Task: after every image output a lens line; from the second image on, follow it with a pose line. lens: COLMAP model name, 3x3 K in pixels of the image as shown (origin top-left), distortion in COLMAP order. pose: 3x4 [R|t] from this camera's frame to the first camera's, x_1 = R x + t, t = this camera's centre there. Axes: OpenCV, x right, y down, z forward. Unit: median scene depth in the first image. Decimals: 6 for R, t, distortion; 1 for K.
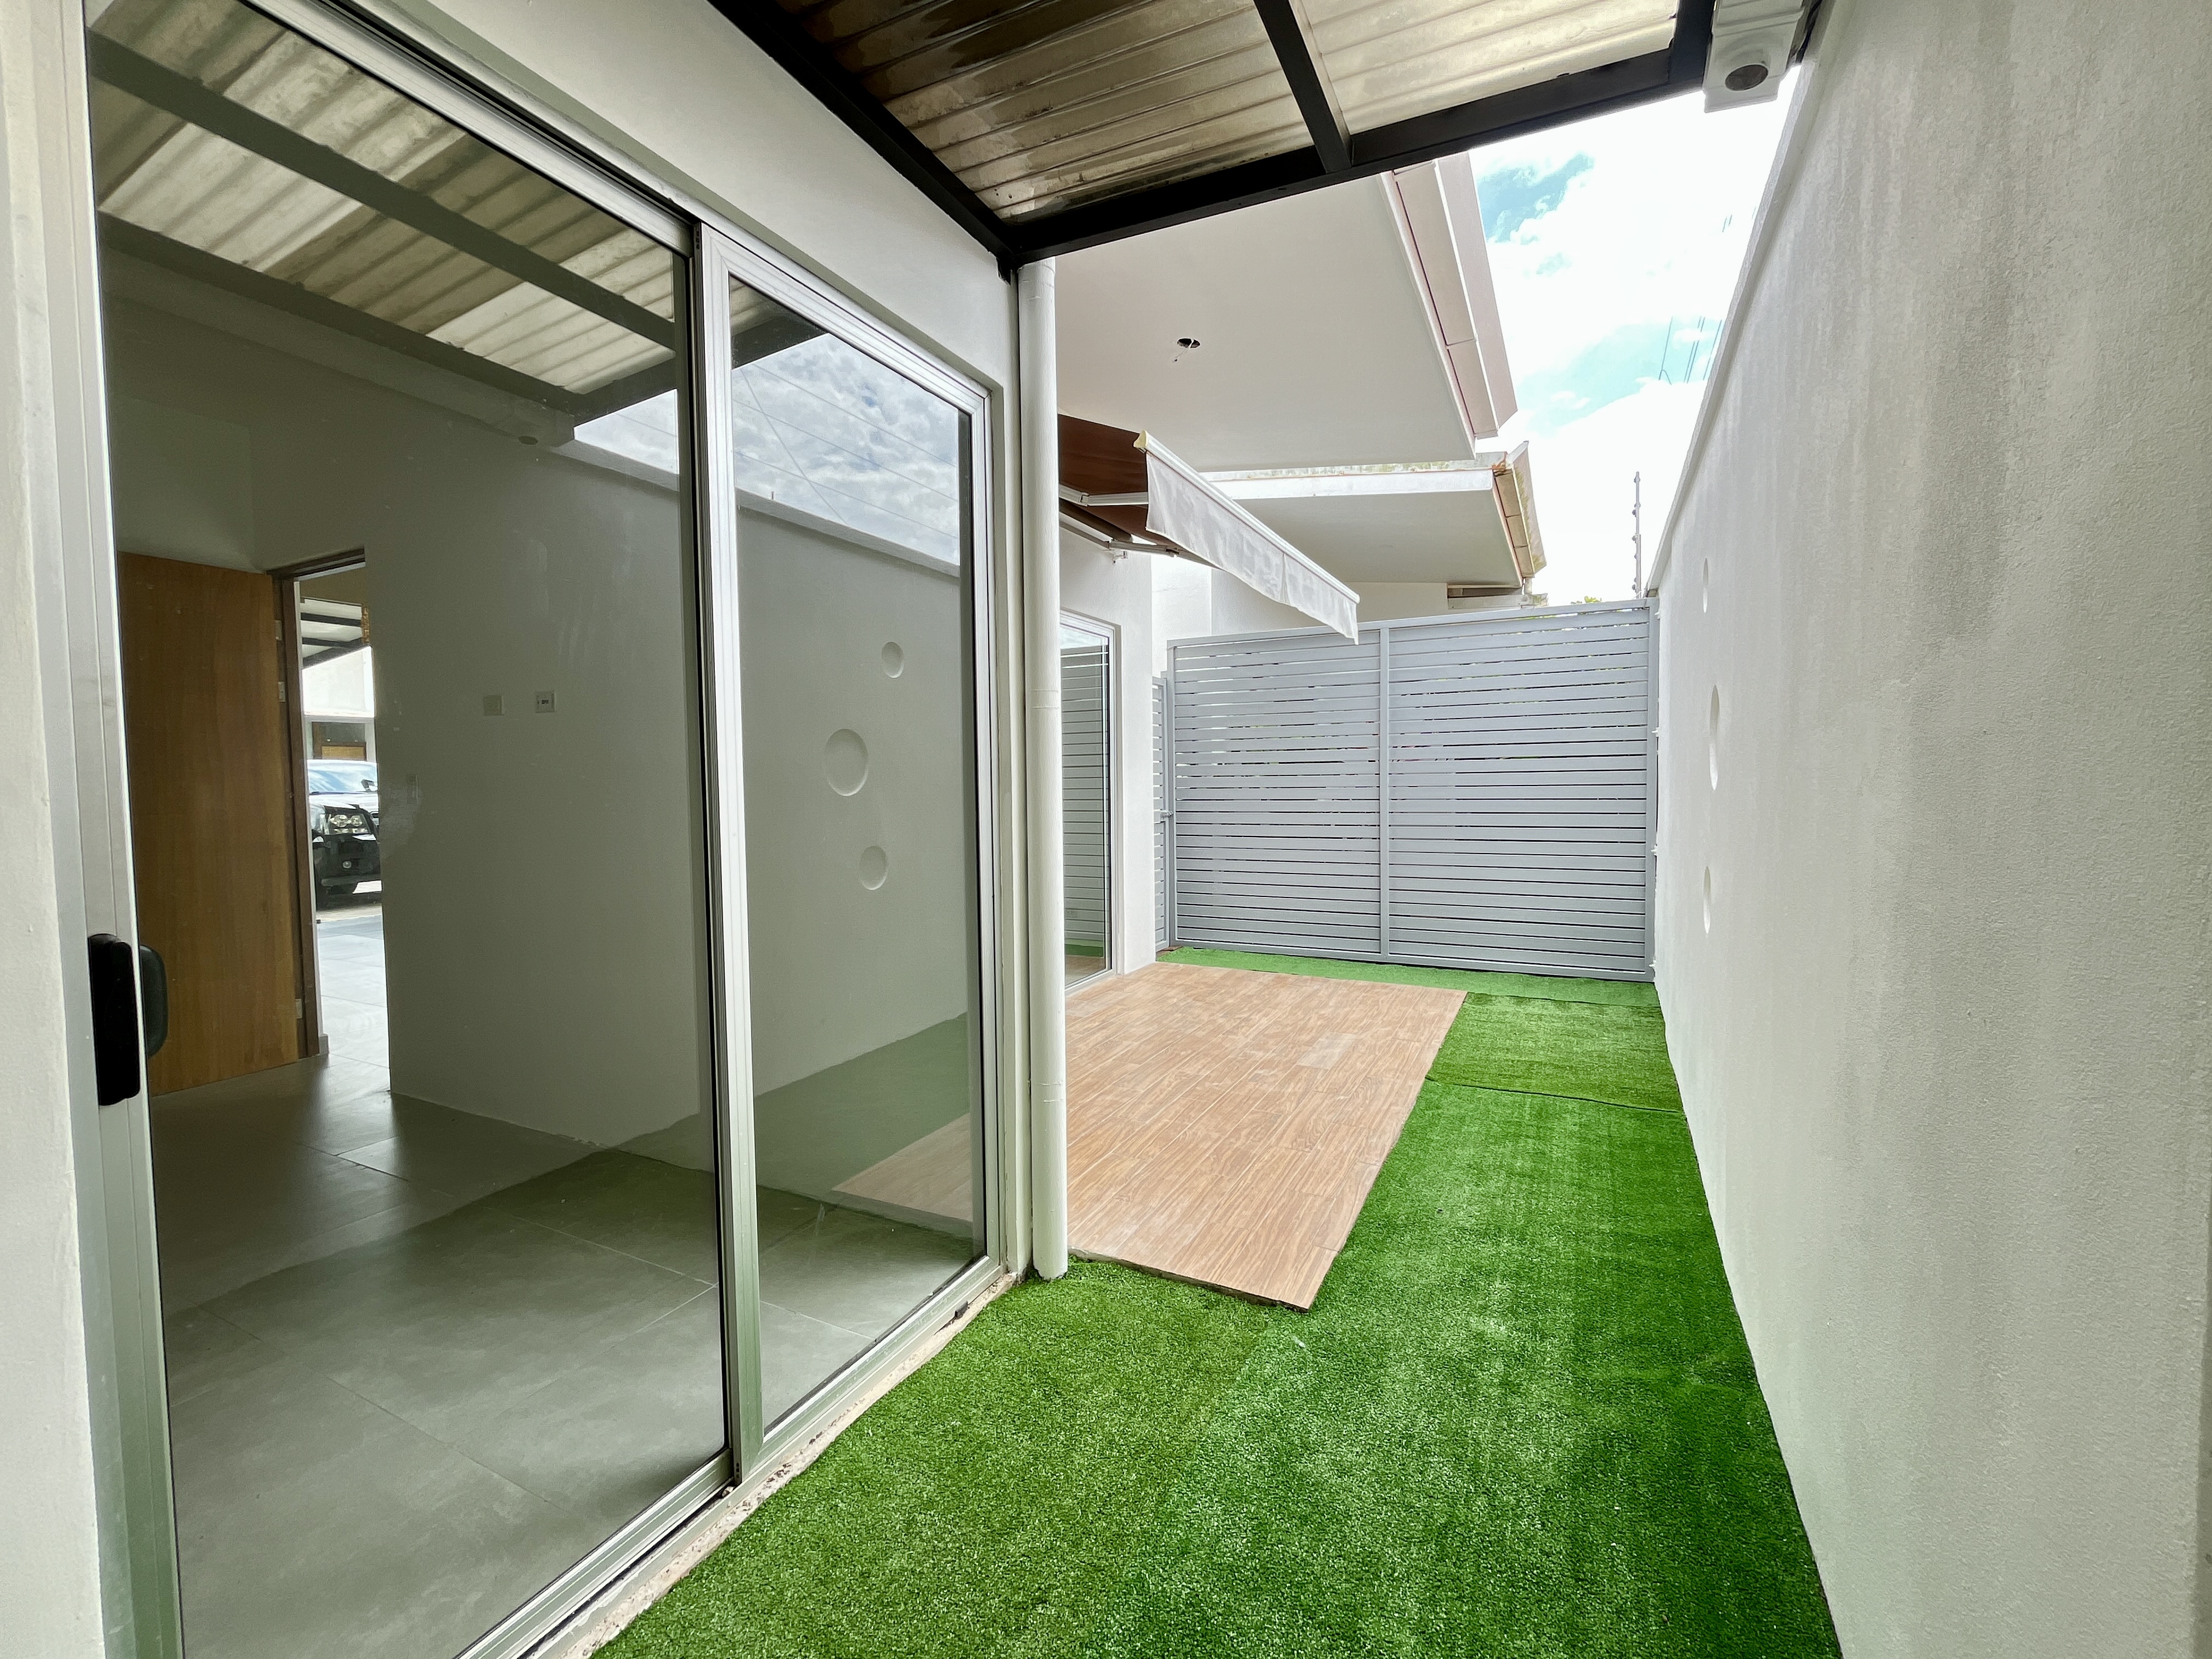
lens RADIAL K [[923.9, 0, 1107.3], [0, 923.9, 824.8], [0, 0, 1]] dist [-0.001627, -0.000667]
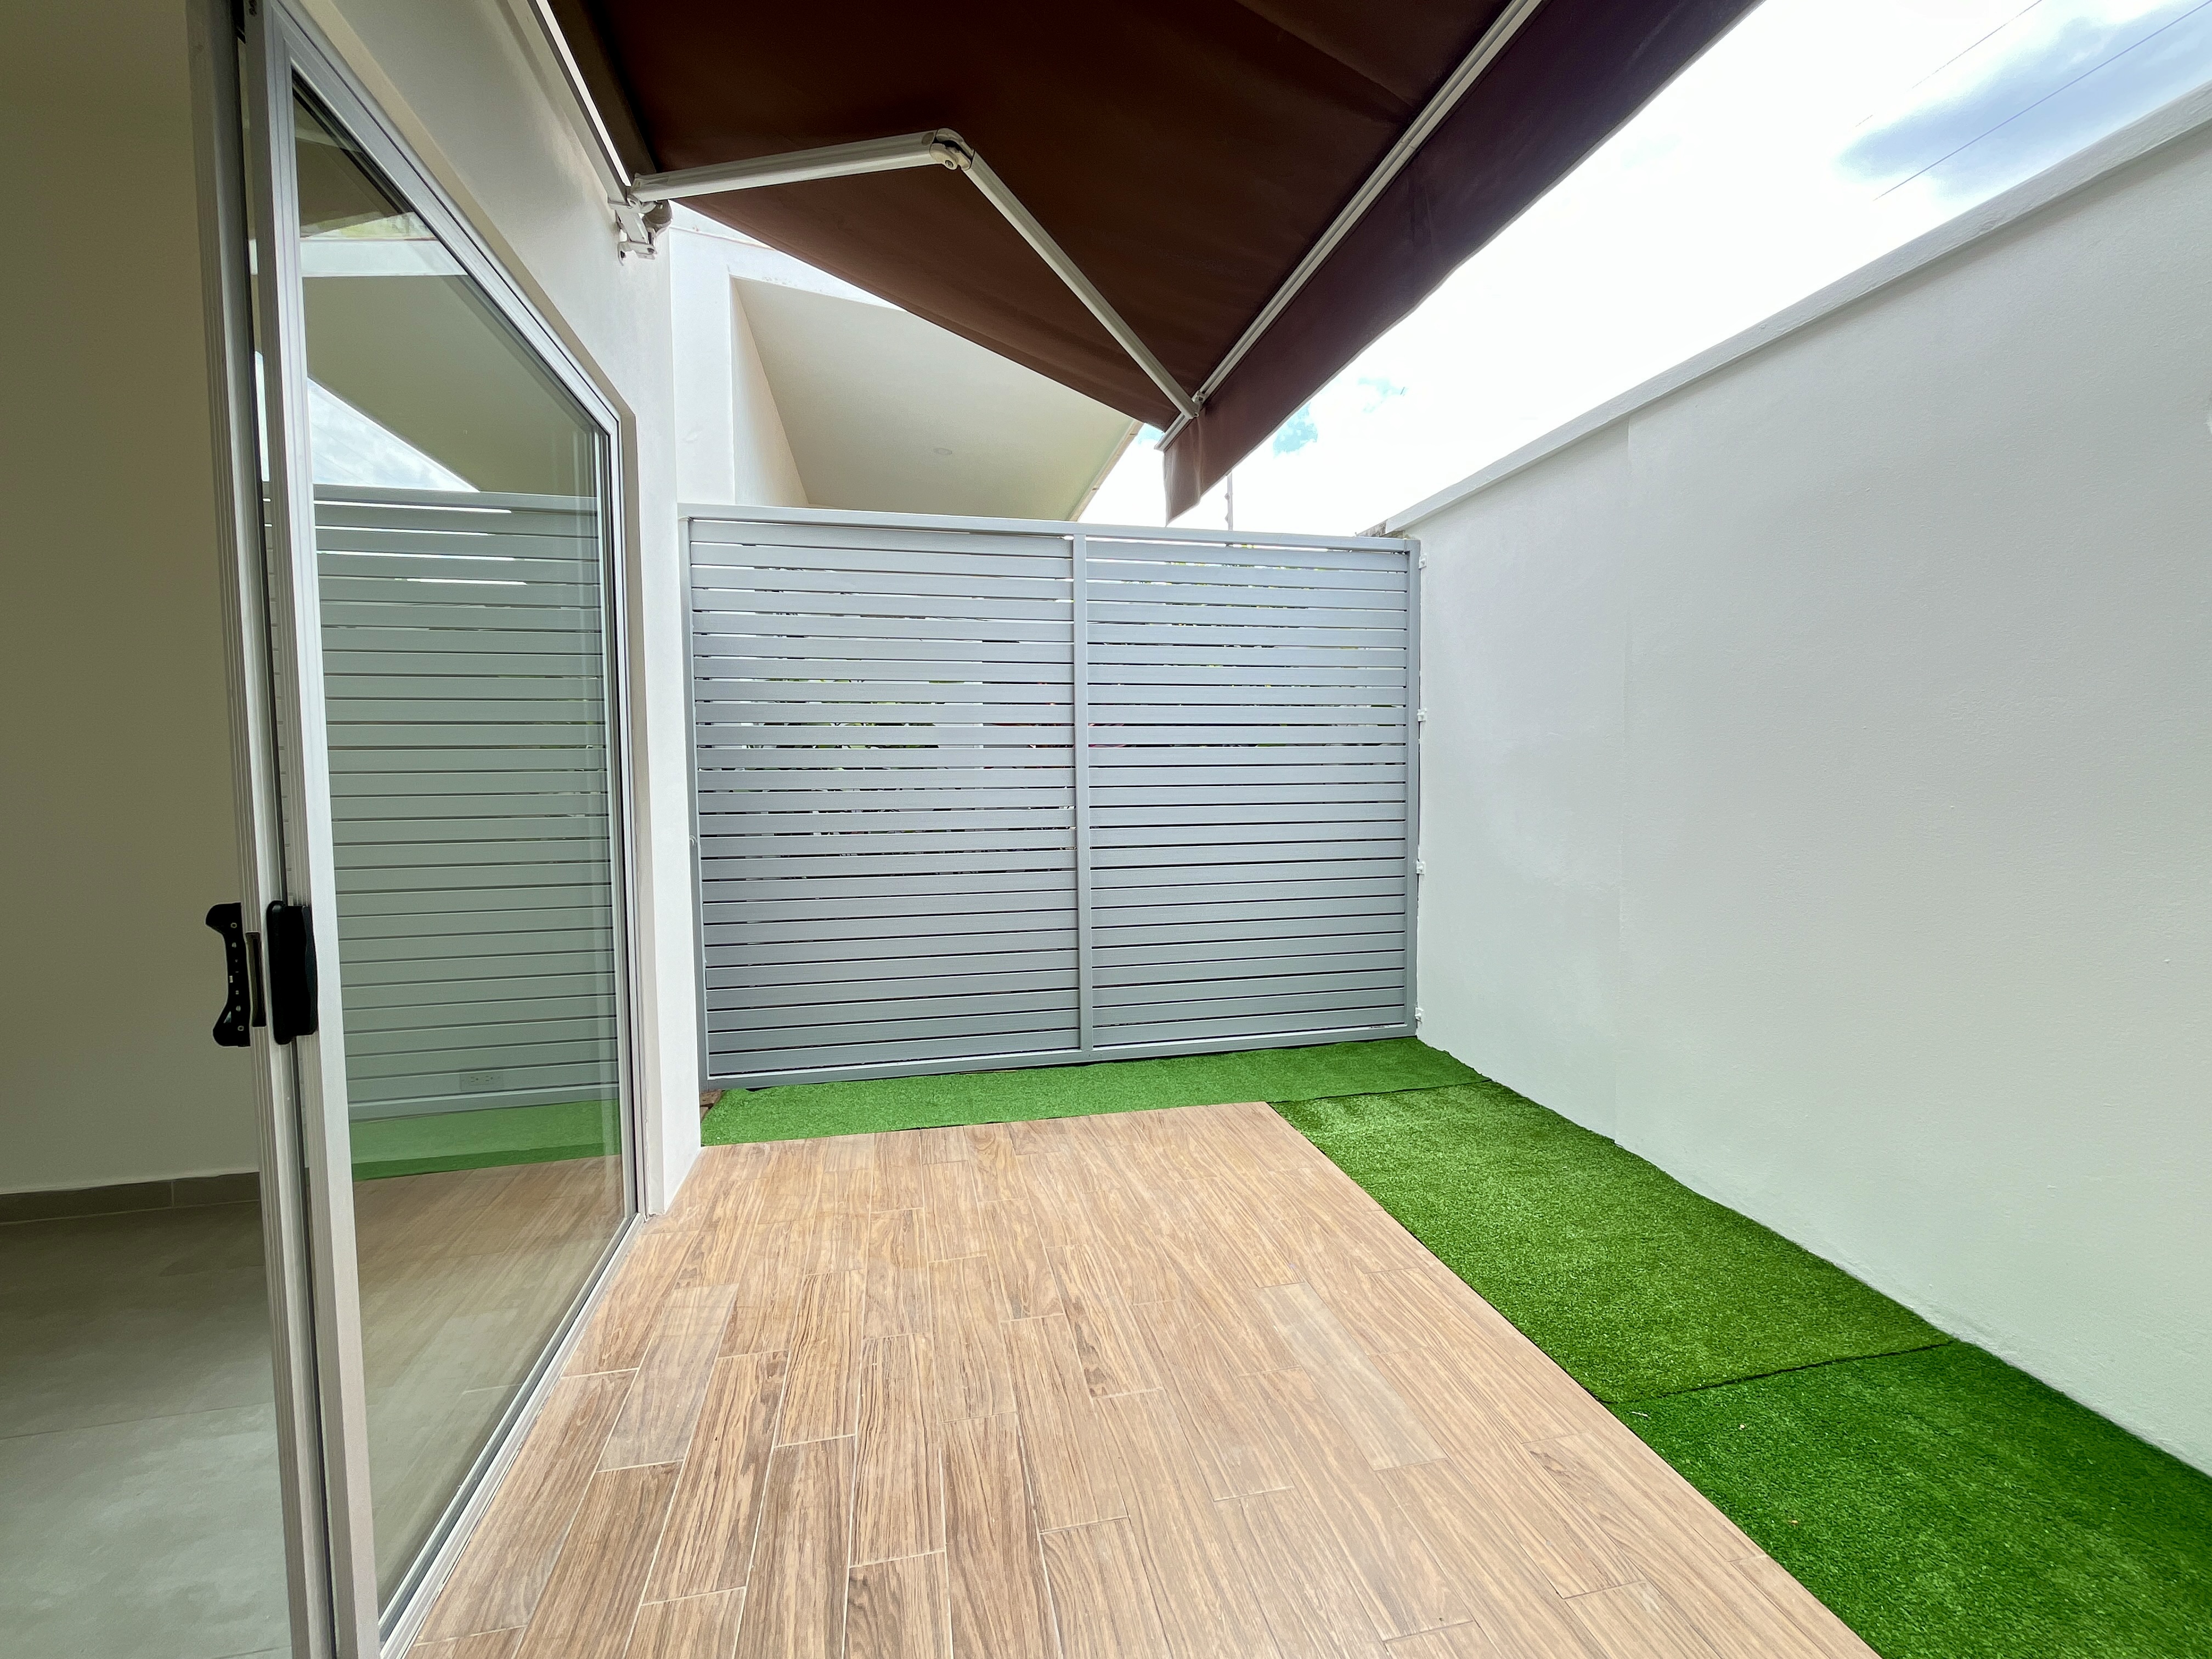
lens RADIAL K [[923.9, 0, 1107.3], [0, 923.9, 824.8], [0, 0, 1]] dist [-0.001627, -0.000667]
pose [[0.769236, -0.031538, 0.638186, -0.110741], [0.029480, 0.999469, 0.013858, -0.028411], [-0.638285, 0.008154, 0.769757, 0.606081]]
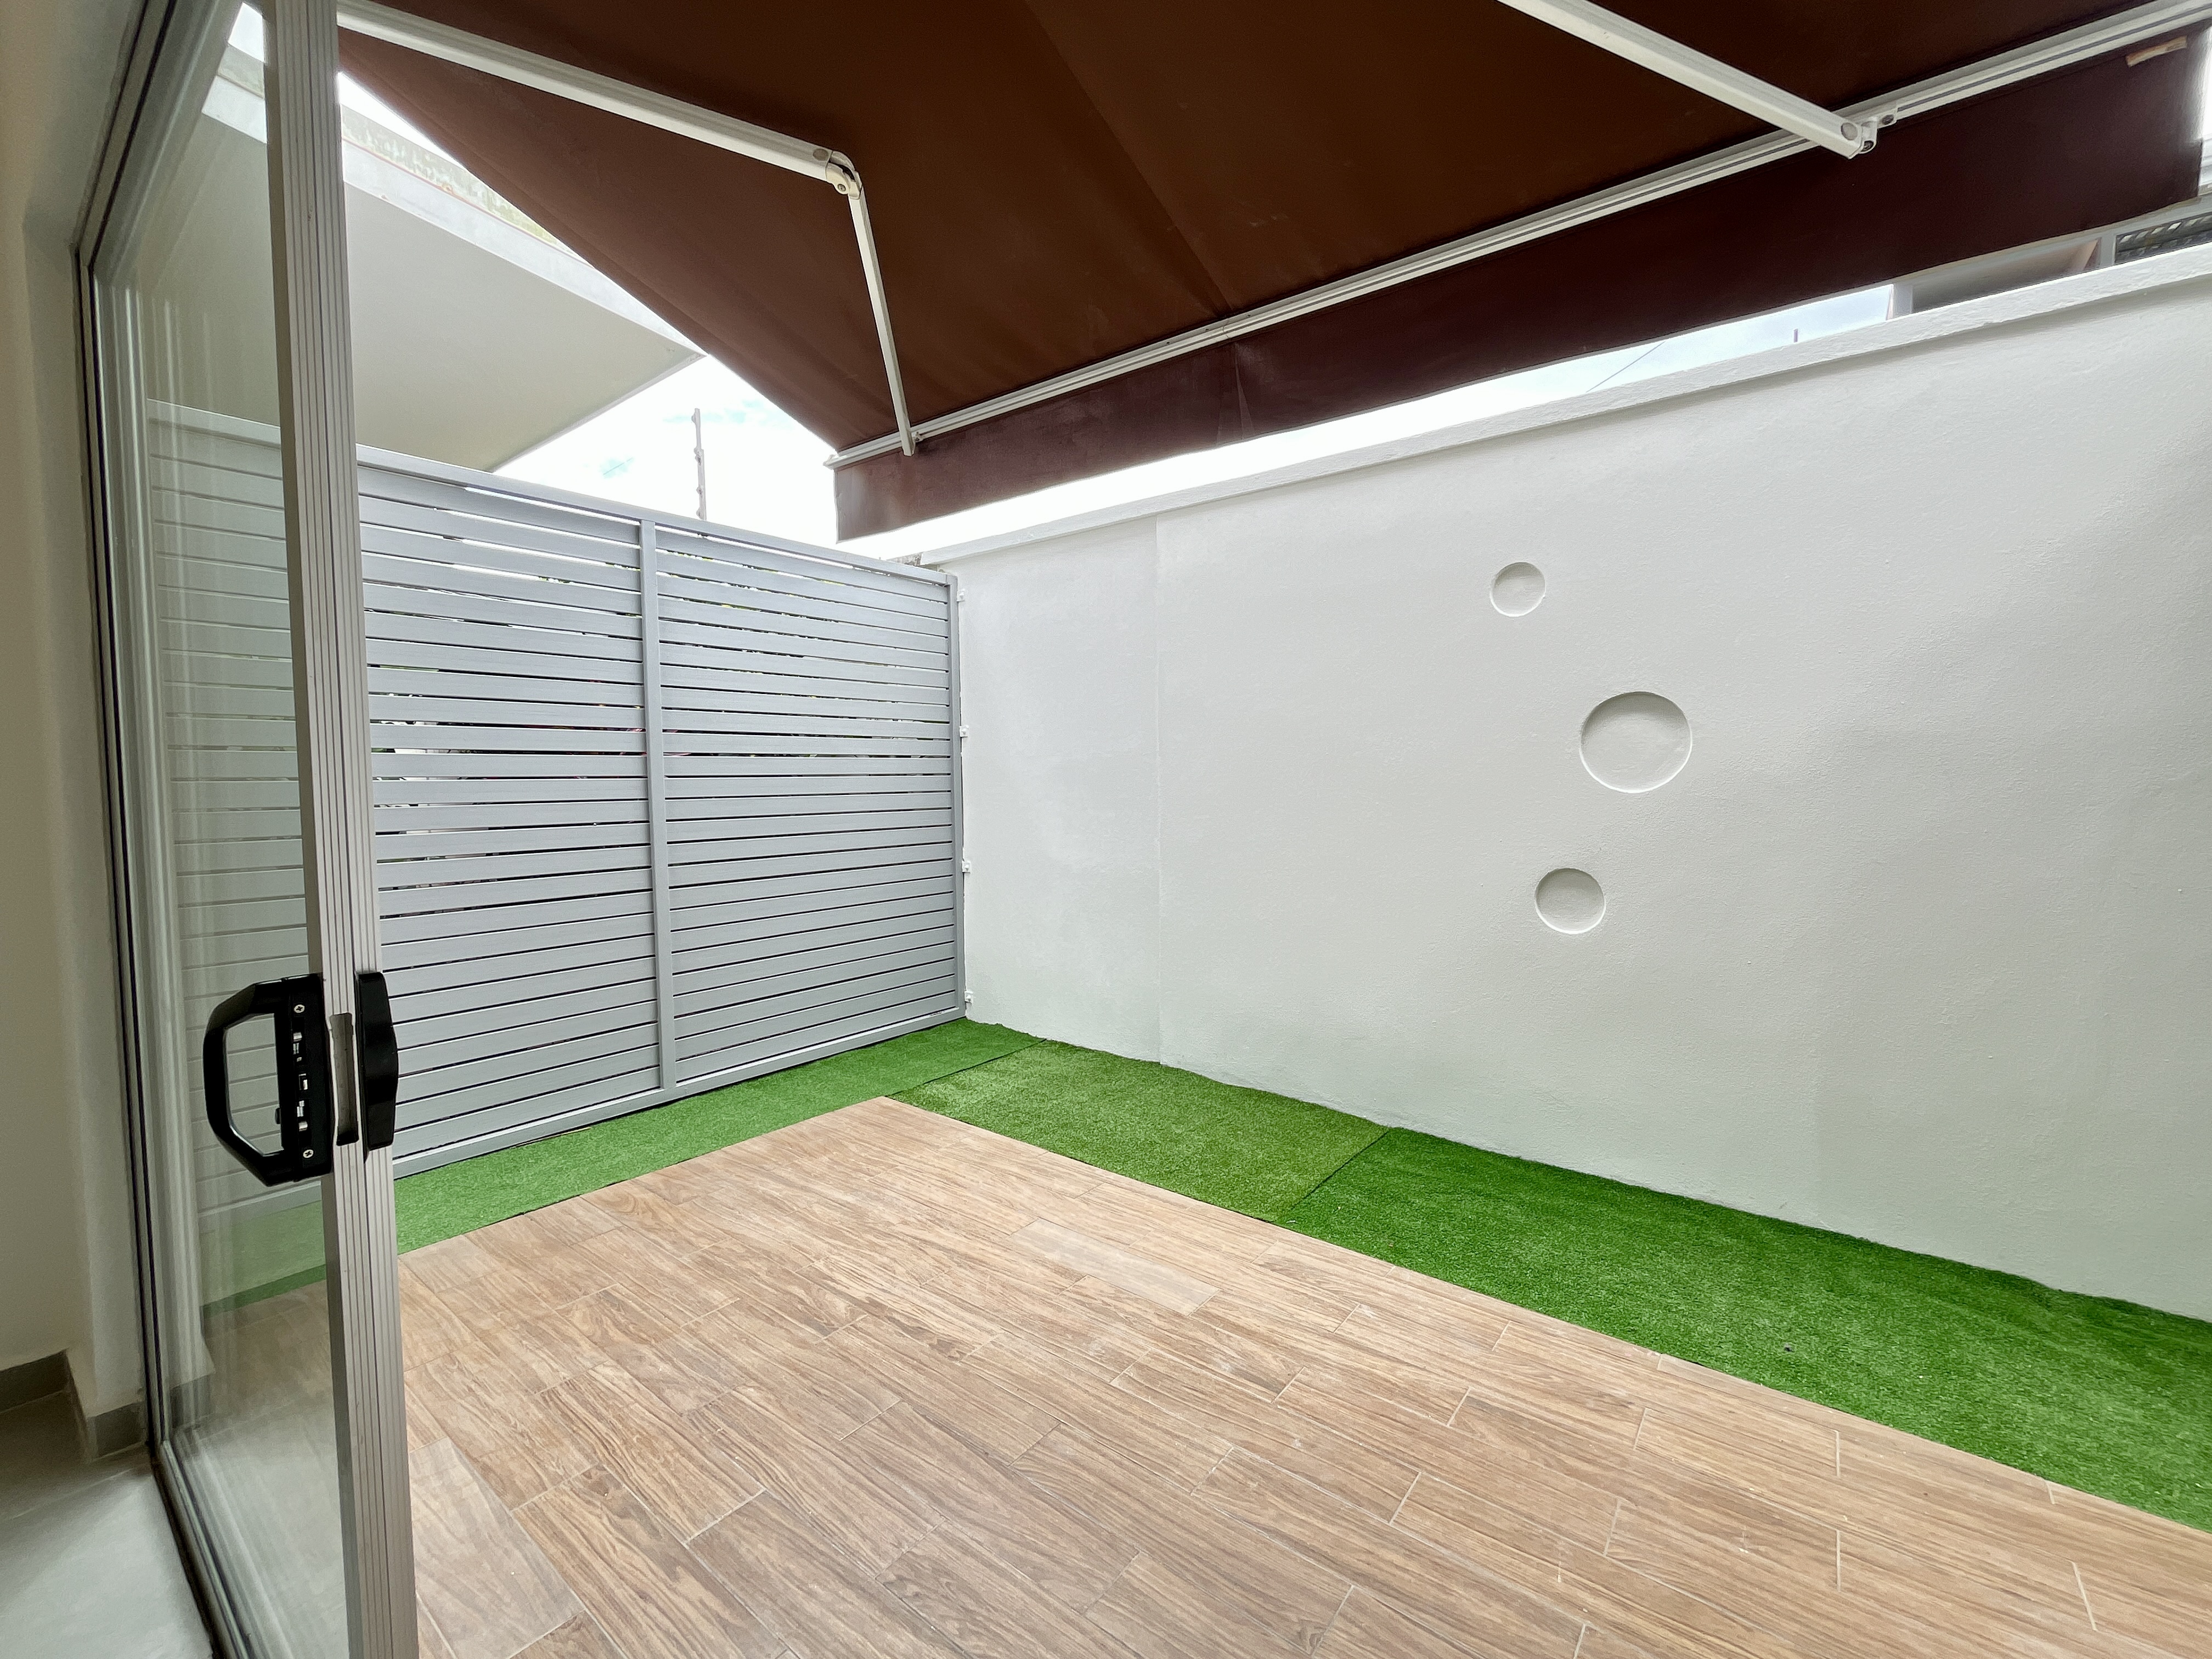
lens RADIAL K [[923.9, 0, 1107.3], [0, 923.9, 824.8], [0, 0, 1]] dist [-0.001627, -0.000667]
pose [[0.190729, -0.042802, 0.980709, -0.255016], [0.050455, 0.998156, 0.033751, -0.036703], [-0.980345, 0.043045, 0.192537, 0.743053]]
